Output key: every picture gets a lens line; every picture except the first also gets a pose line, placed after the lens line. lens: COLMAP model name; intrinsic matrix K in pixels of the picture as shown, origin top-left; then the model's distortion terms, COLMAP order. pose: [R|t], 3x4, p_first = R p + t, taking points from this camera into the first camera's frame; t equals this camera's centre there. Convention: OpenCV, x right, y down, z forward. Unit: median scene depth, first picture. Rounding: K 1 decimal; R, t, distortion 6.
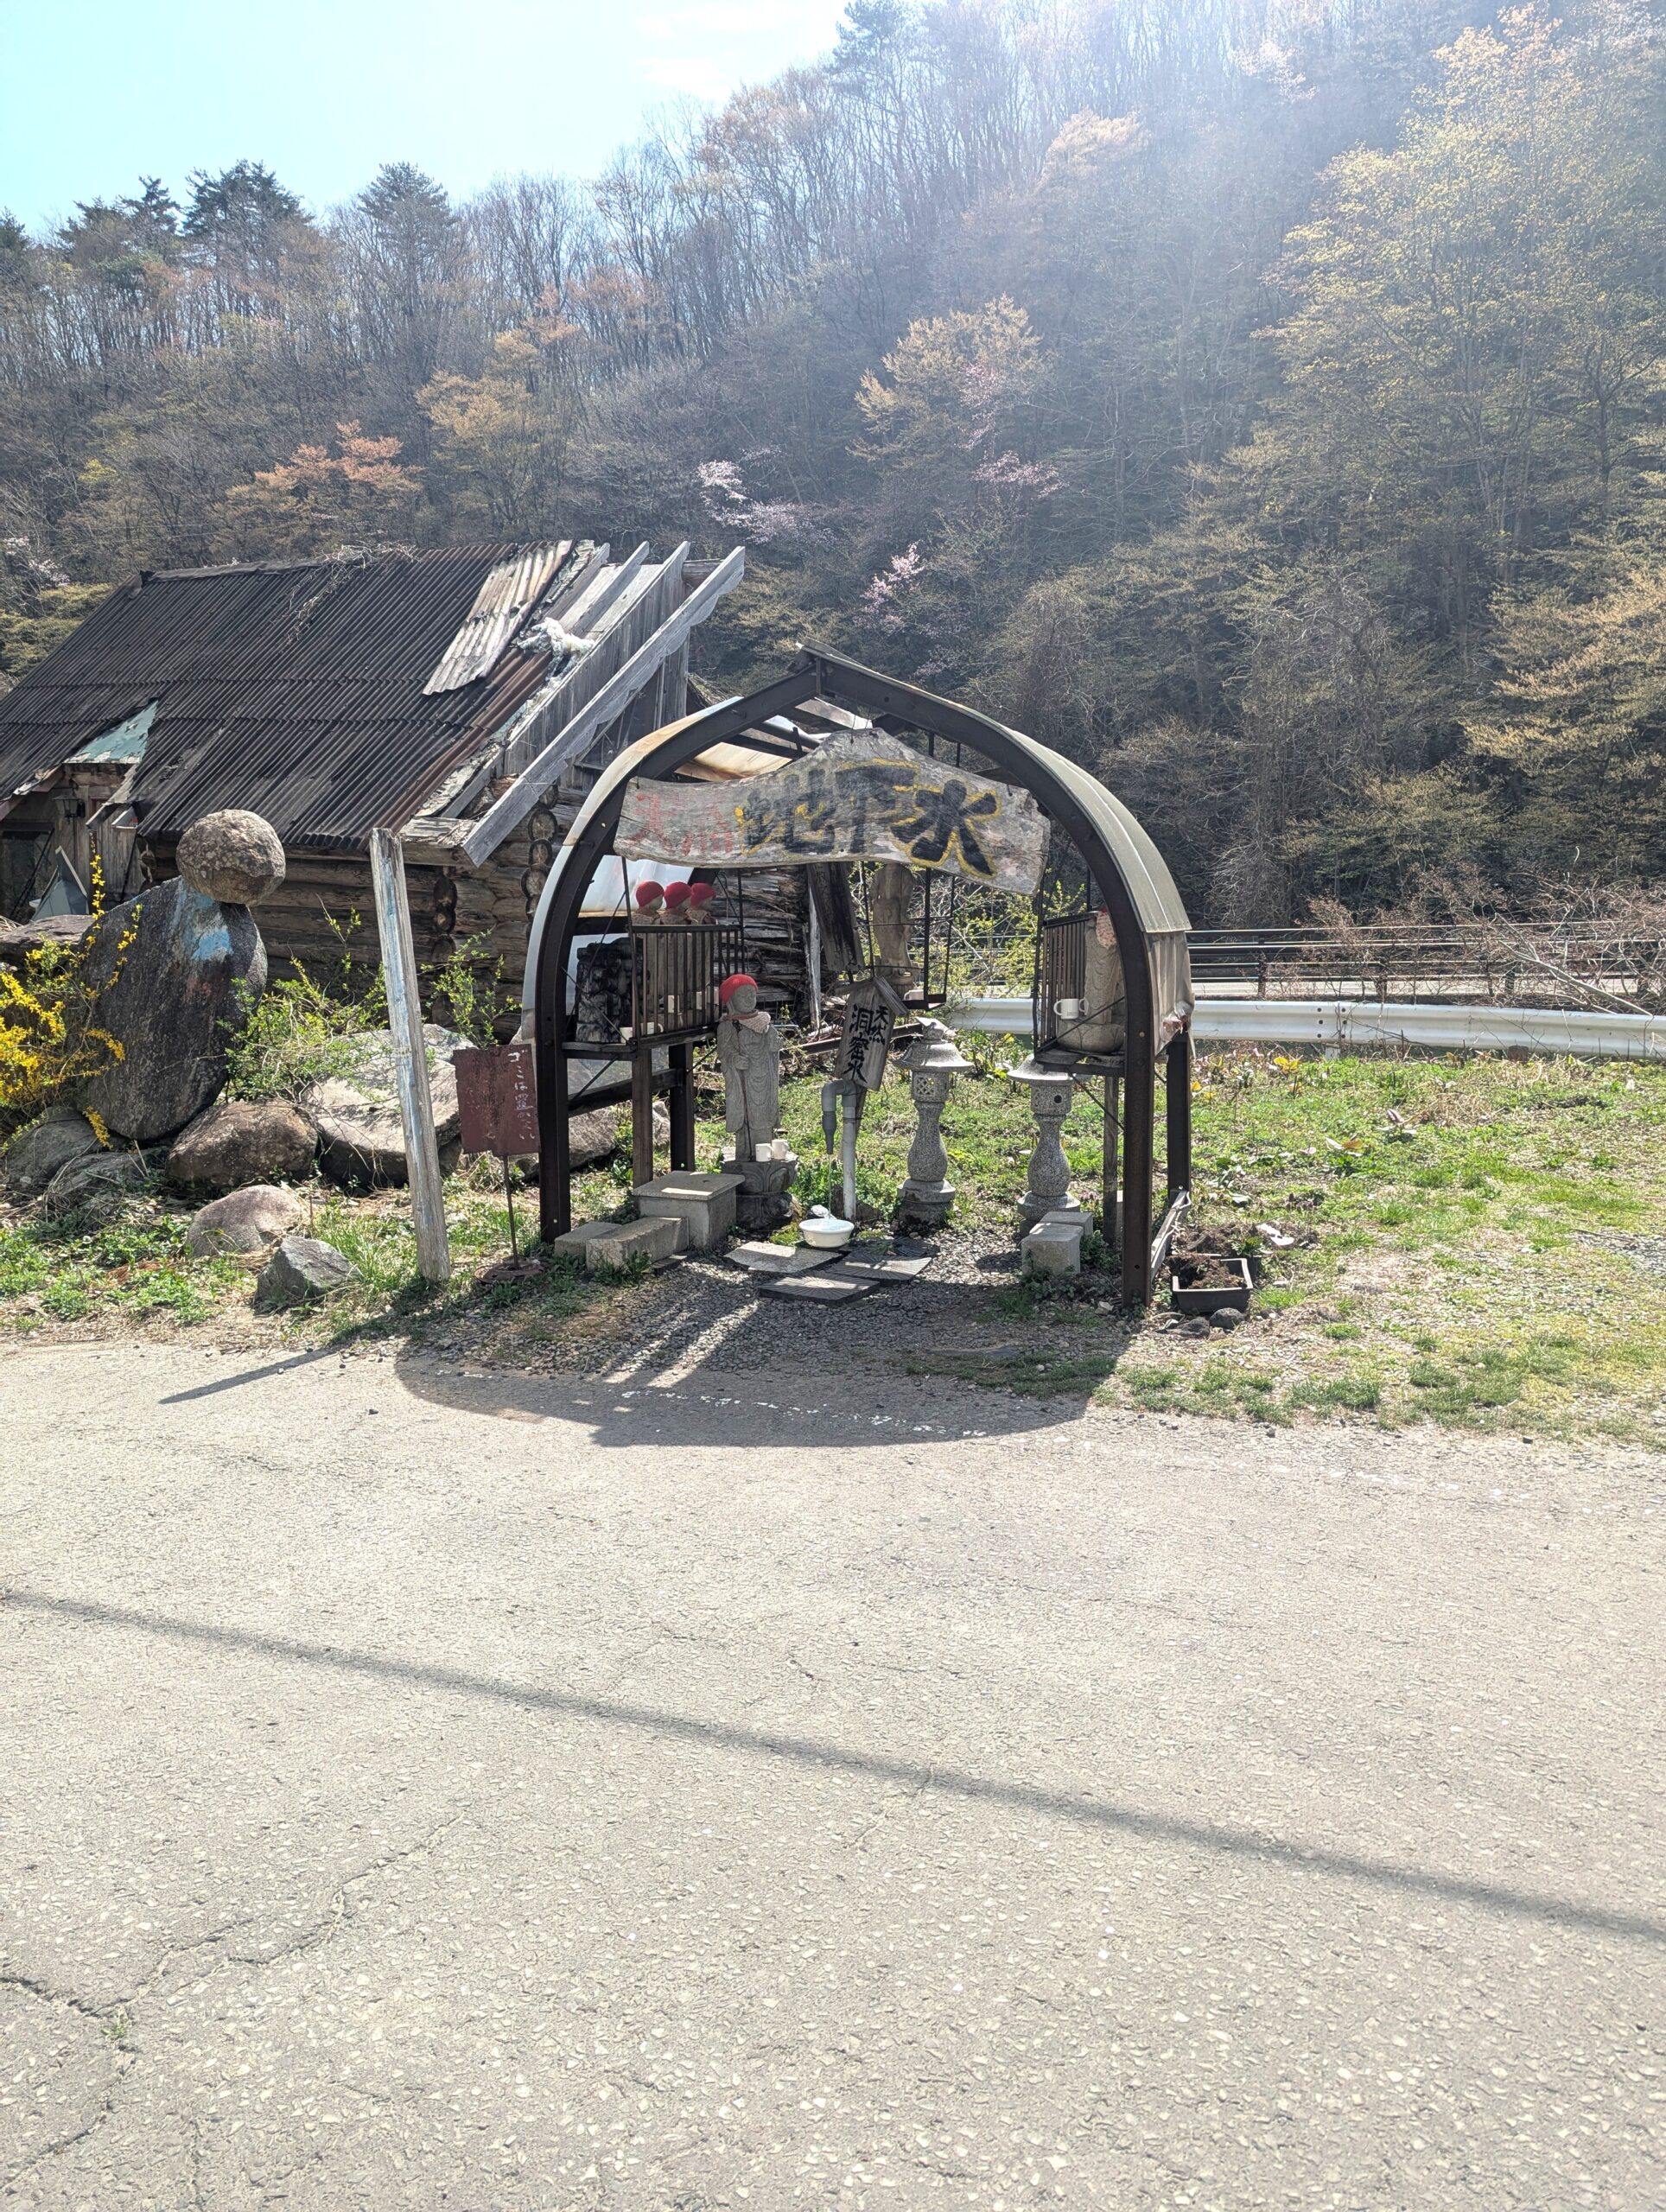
lens RADIAL K [[1557.7, 0, 821.1], [0, 1557.7, 1110.0], [0, 0, 1]] dist [0.076597, -0.078817]
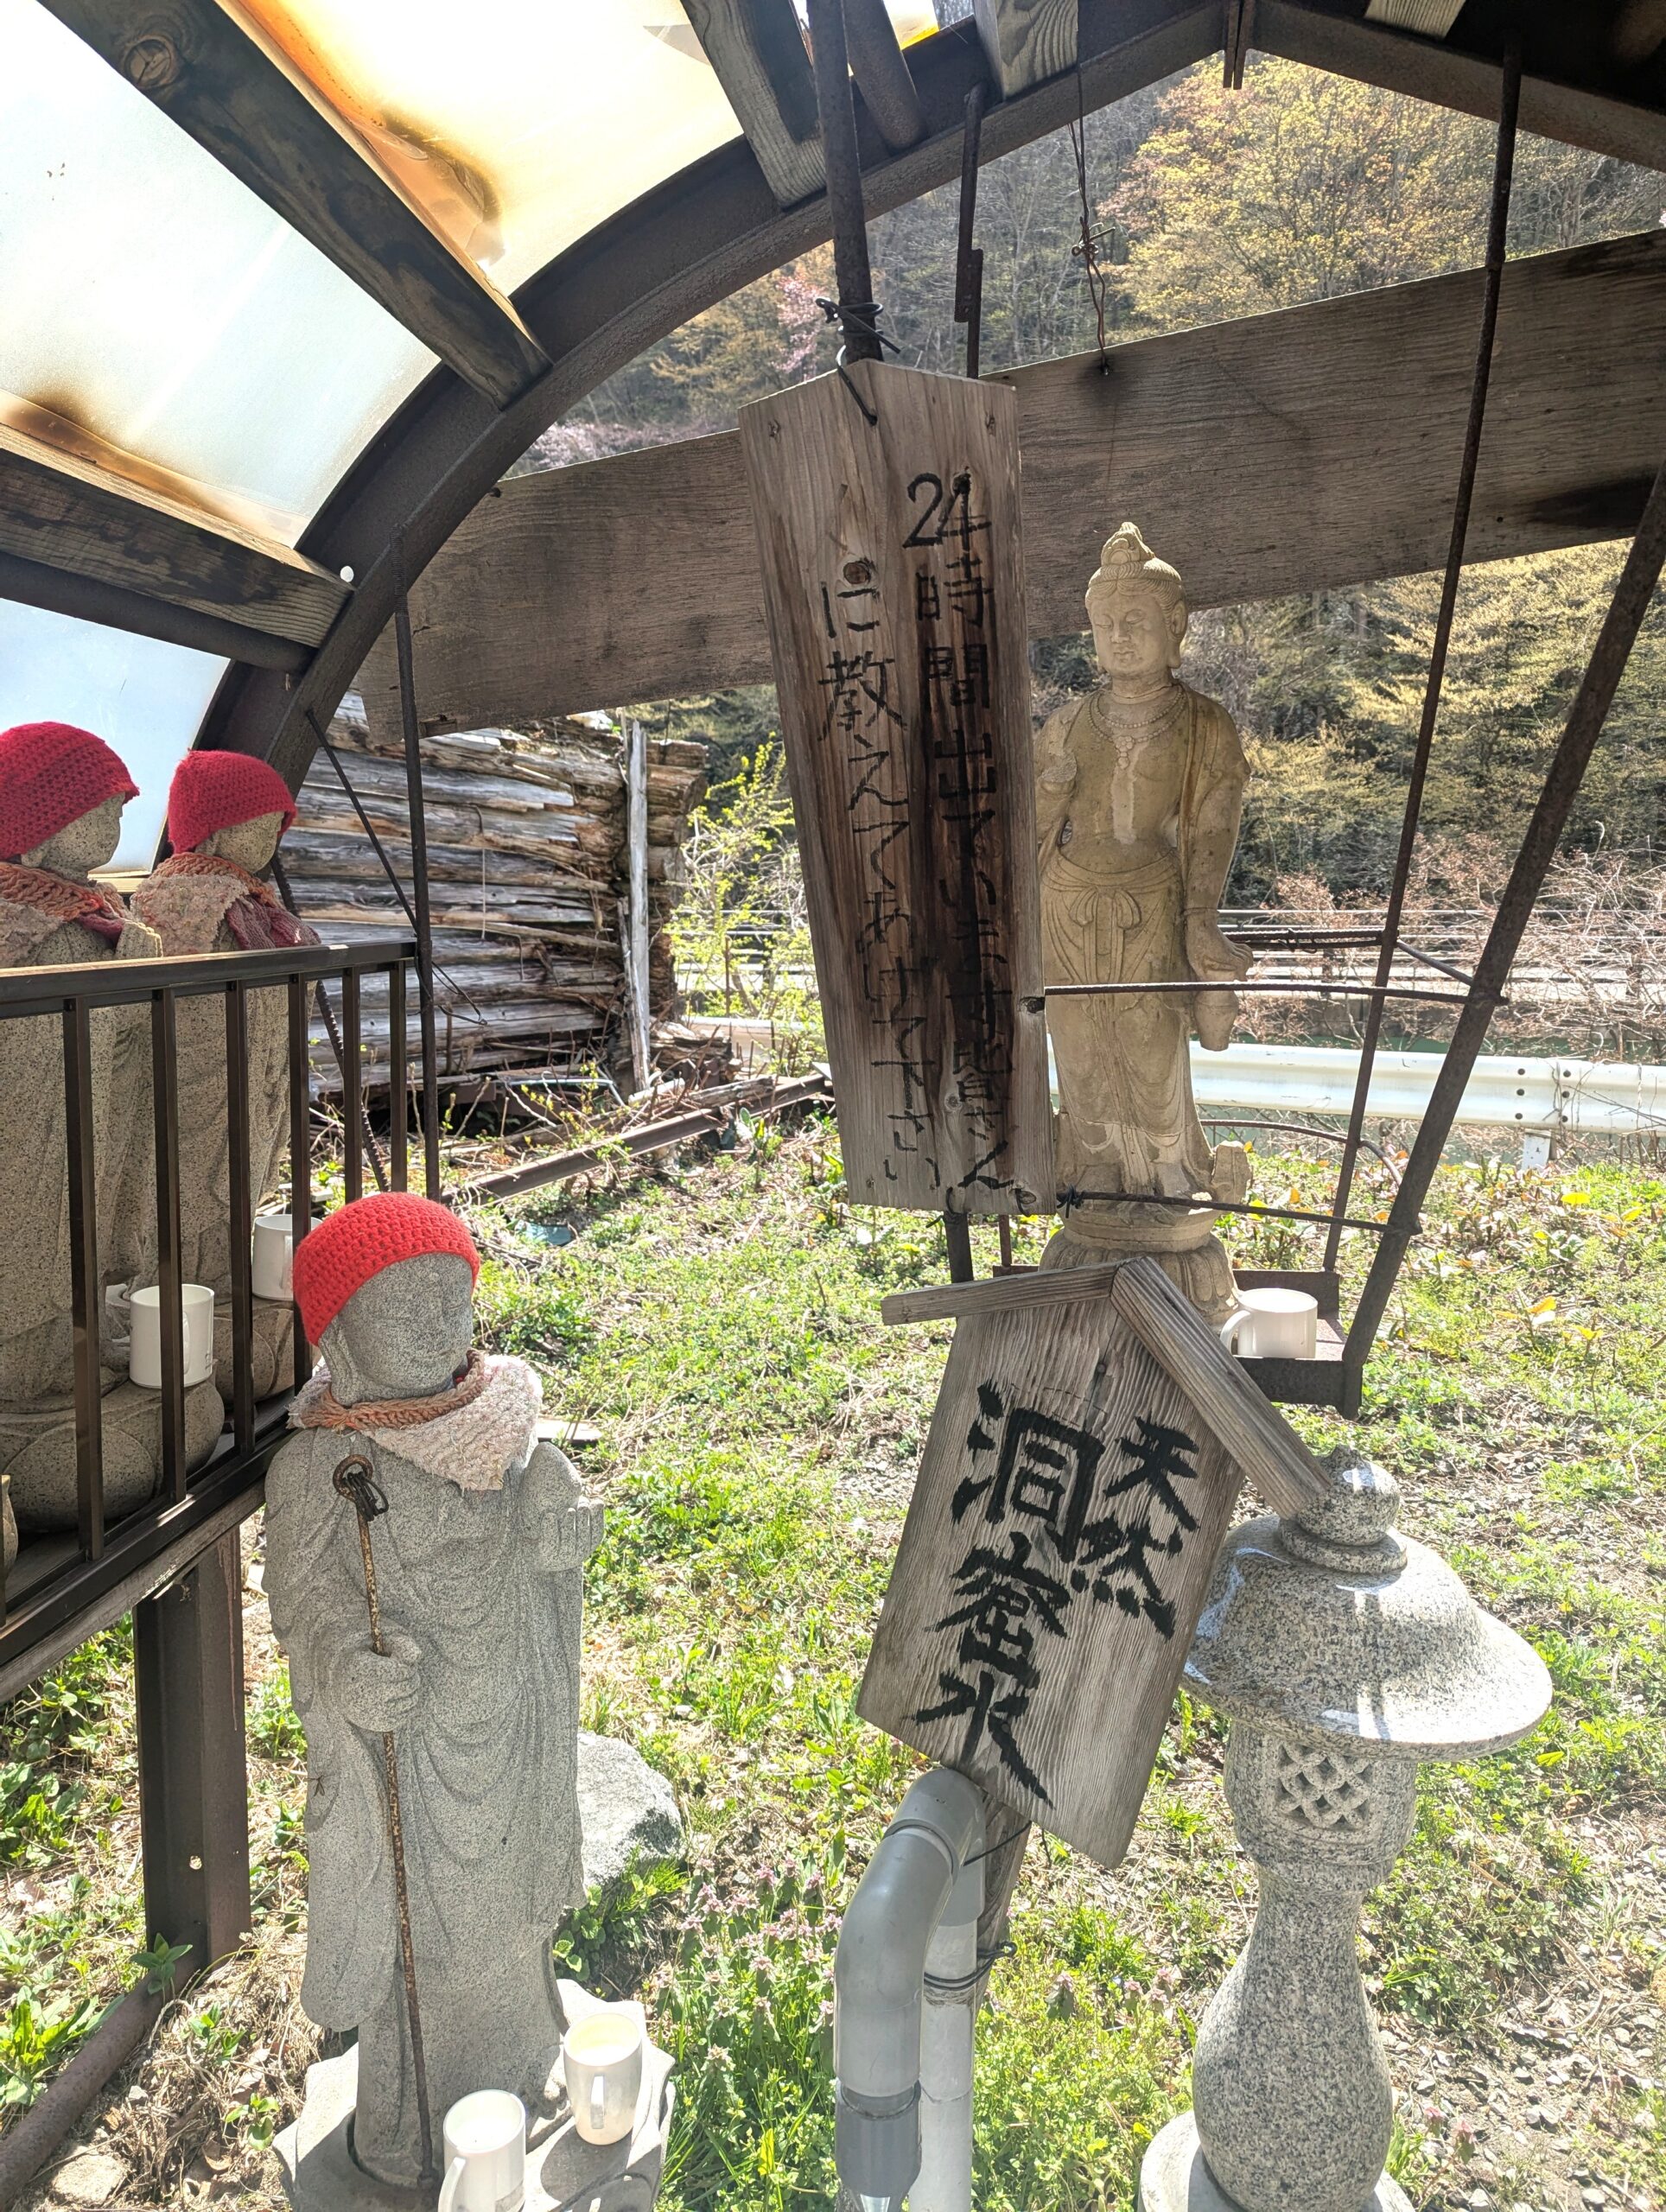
lens RADIAL K [[1550.9, 0, 821.2], [0, 1550.9, 1083.6], [0, 0, 1]] dist [0.062132, -0.049862]
pose [[0.991392, 0.006863, 0.130750, -0.015071], [-0.007540, 0.999961, 0.004680, -0.066480], [-0.130712, -0.005626, 0.991404, 0.509430]]
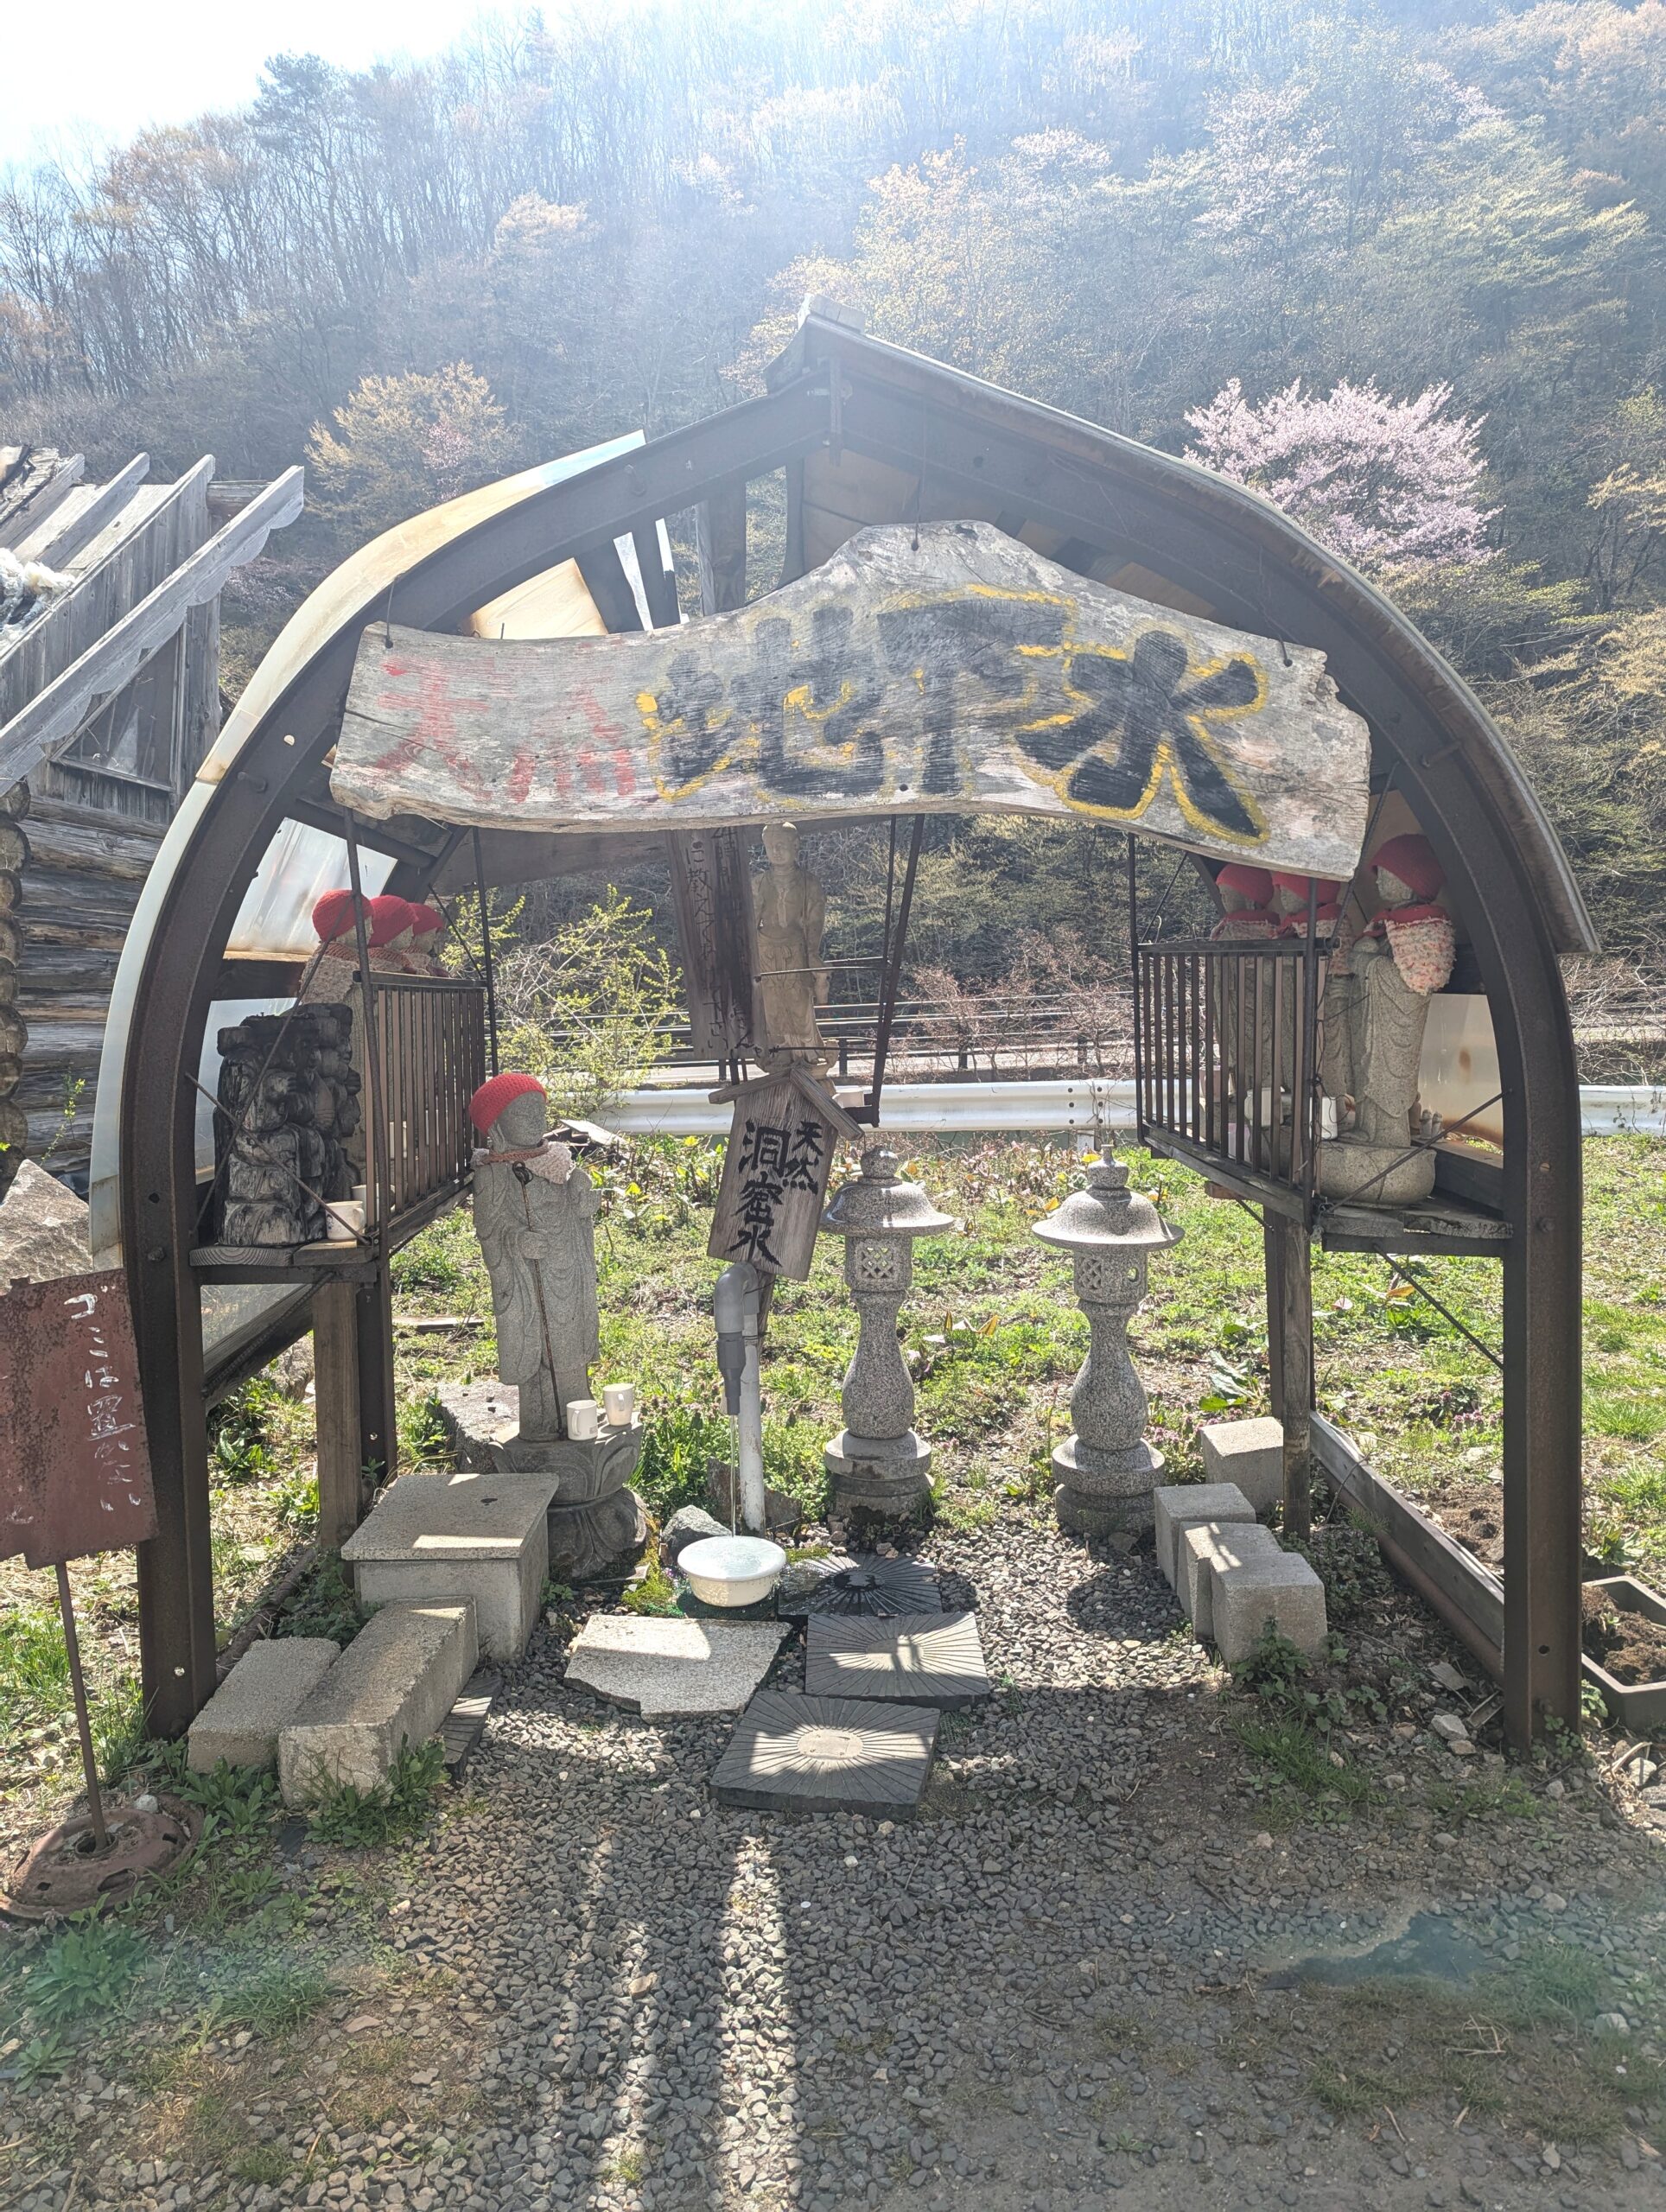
lens RADIAL K [[1555.3, 0, 821.1], [0, 1555.3, 1095.7], [0, 0, 1]] dist [0.068395, -0.069859]
pose [[0.942843, -0.042797, 0.330478, -0.081816], [0.063754, 0.996566, -0.052833, -0.029435], [-0.327082, 0.070883, 0.942334, 0.306782]]
